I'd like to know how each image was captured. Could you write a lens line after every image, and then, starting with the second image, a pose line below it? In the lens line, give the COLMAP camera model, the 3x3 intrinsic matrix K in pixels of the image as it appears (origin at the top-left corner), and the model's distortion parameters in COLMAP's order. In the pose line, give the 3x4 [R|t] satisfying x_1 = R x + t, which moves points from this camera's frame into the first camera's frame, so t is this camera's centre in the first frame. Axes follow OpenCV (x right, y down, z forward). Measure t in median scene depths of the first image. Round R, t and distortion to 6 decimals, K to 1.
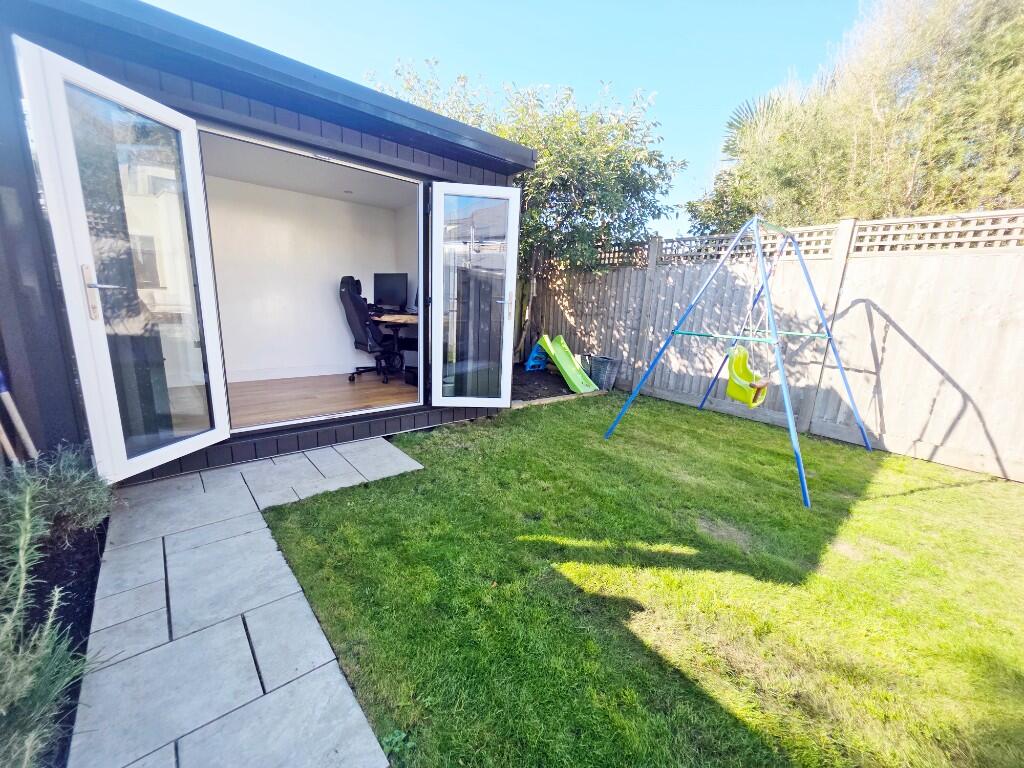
lens RADIAL K [[410.2, 0, 511.9], [0, 410.2, 390.9], [0, 0, 1]] dist [0.001420, 0.000205]
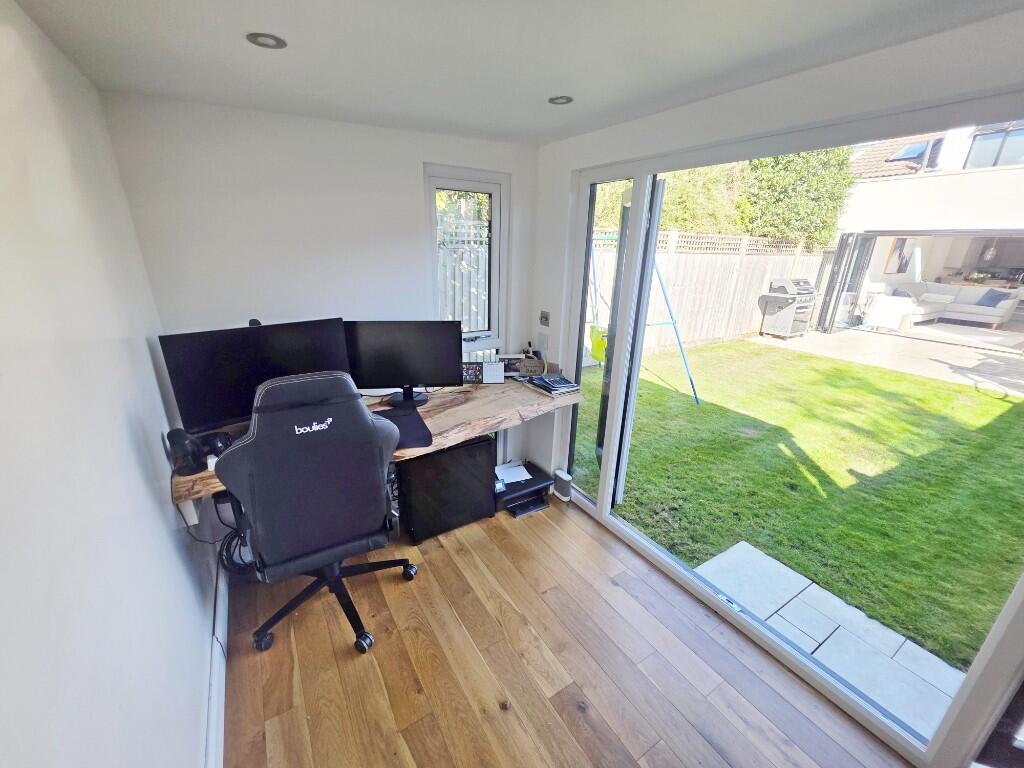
lens RADIAL K [[414.8, 0, 511.3], [0, 414.8, 392.3], [0, 0, 1]] dist [0.001801, 0.000299]
pose [[0.156001, -0.375378, 0.913649, -1.395011], [0.205811, 0.917025, 0.341624, -0.730822], [-0.966077, 0.134745, 0.220314, 1.738905]]
